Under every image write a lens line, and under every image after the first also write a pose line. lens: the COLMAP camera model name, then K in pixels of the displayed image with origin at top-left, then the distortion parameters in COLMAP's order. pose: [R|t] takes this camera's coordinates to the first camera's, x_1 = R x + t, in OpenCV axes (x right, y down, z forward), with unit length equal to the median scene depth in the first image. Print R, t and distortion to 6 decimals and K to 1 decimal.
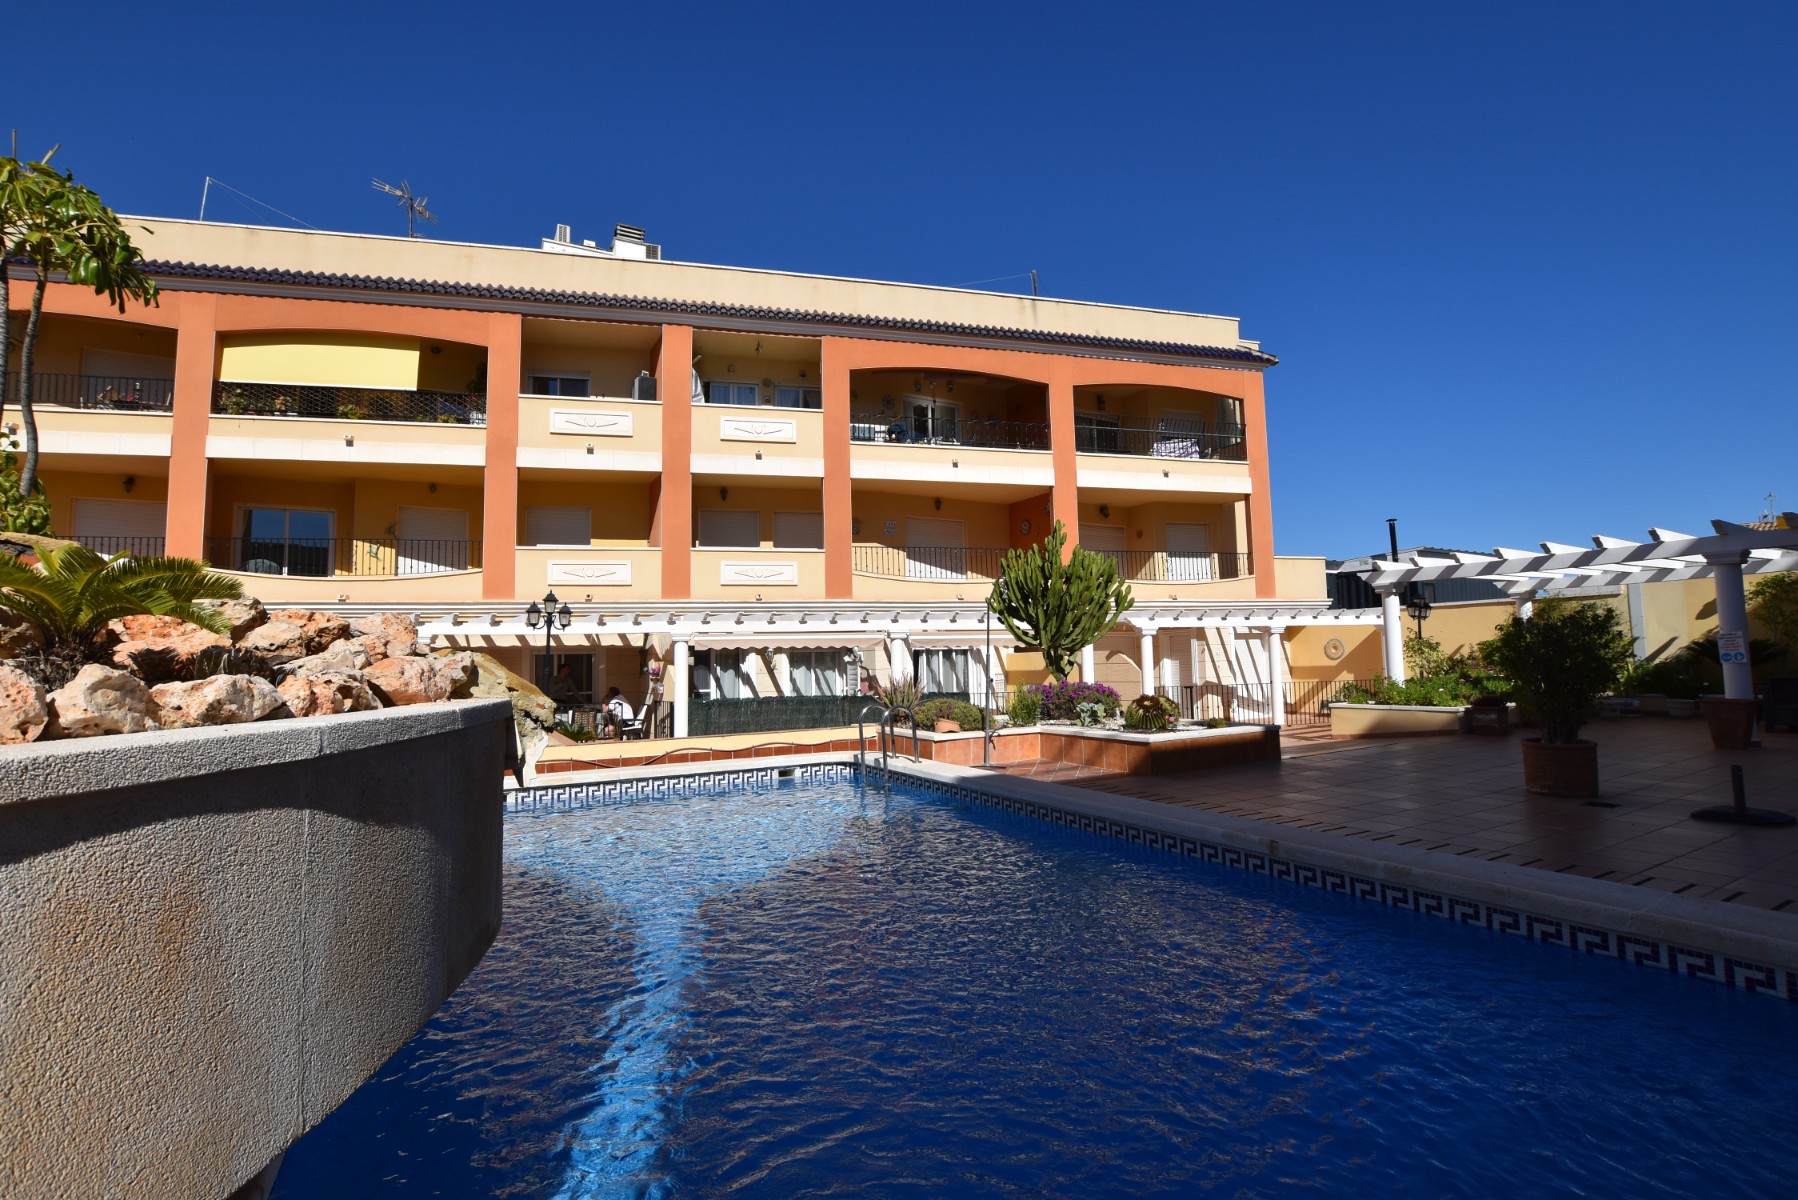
lens RADIAL K [[806.8, 0, 927.2], [0, 806.8, 603.8], [0, 0, 1]] dist [-0.038129, 0.009439]
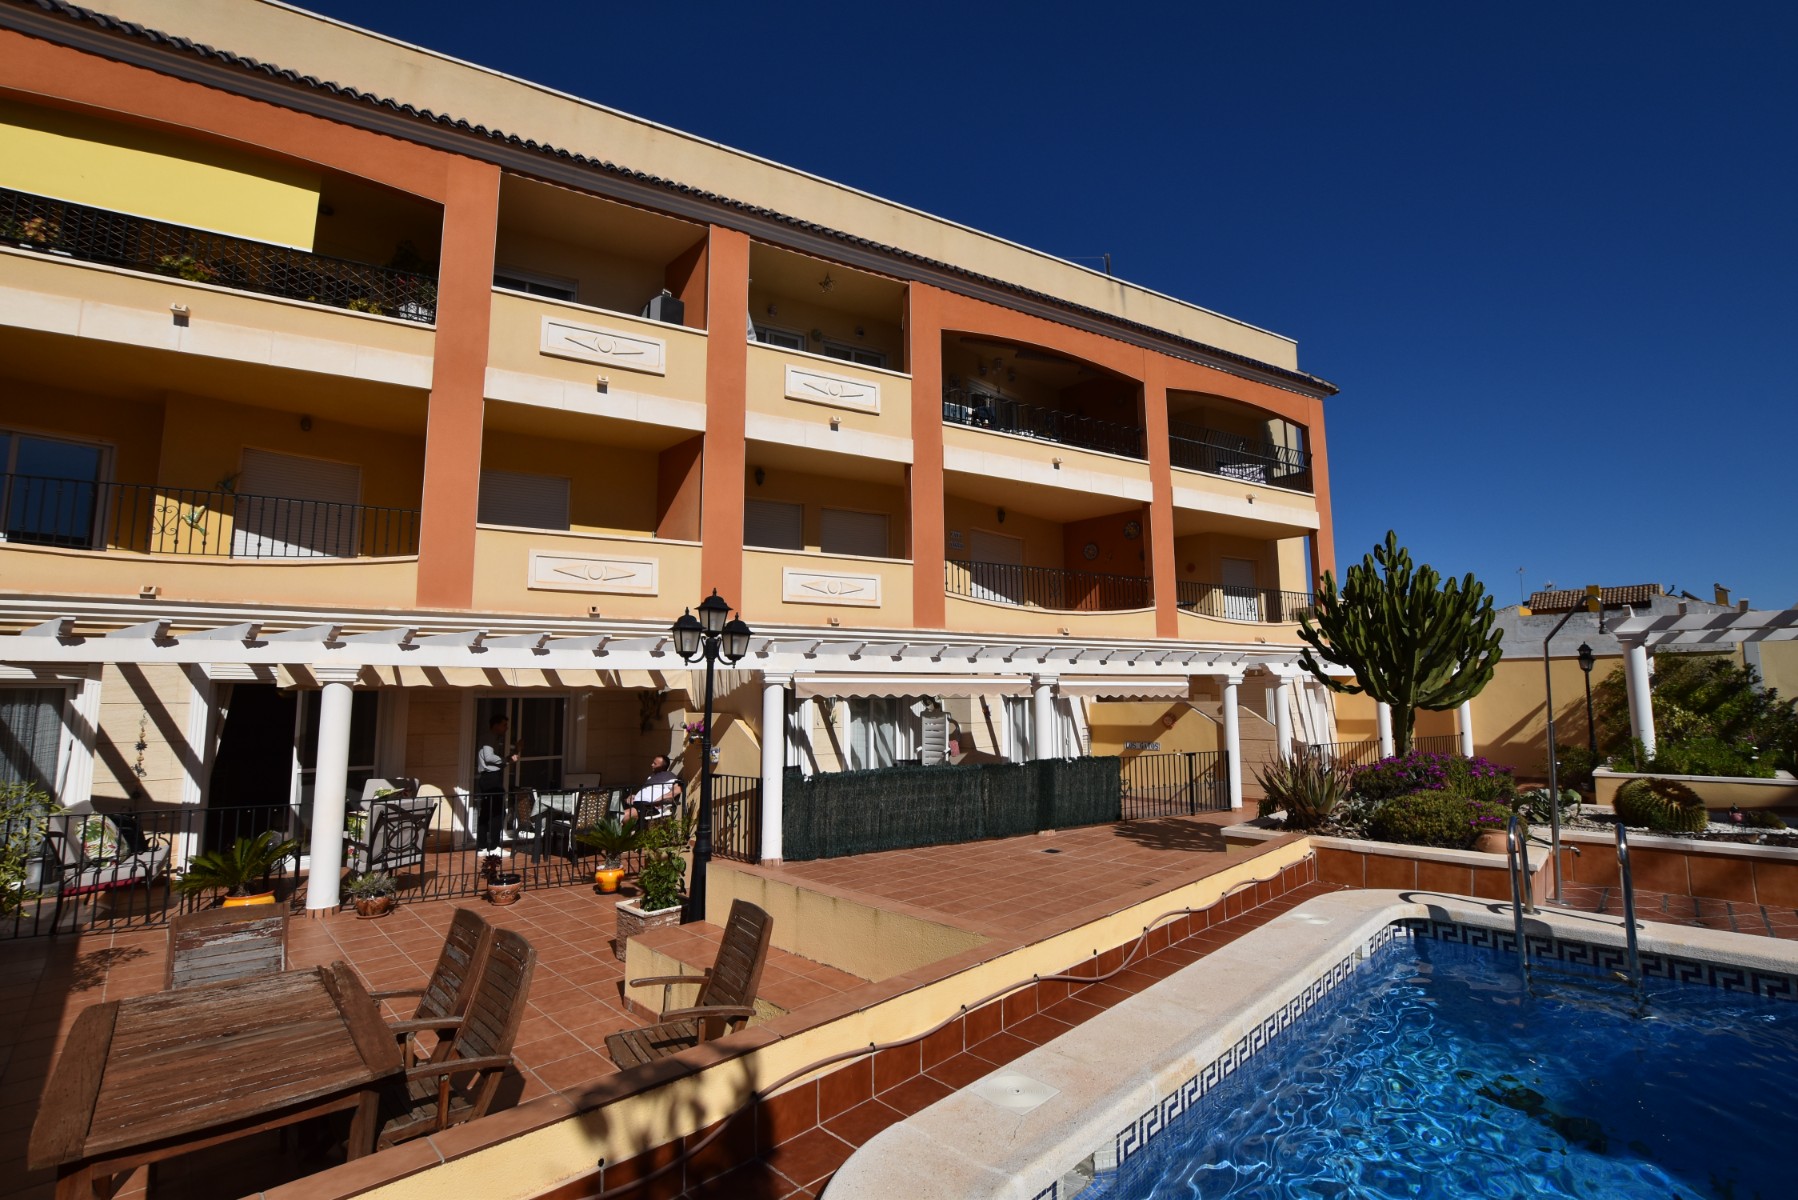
lens RADIAL K [[788.2, 0, 901.9], [0, 788.2, 603.6], [0, 0, 1]] dist [-0.034609, 0.006146]
pose [[0.965880, 0.044106, 0.255208, -0.318338], [-0.031437, 0.998072, -0.053511, 0.010759], [-0.257076, 0.043663, 0.965404, 0.306394]]
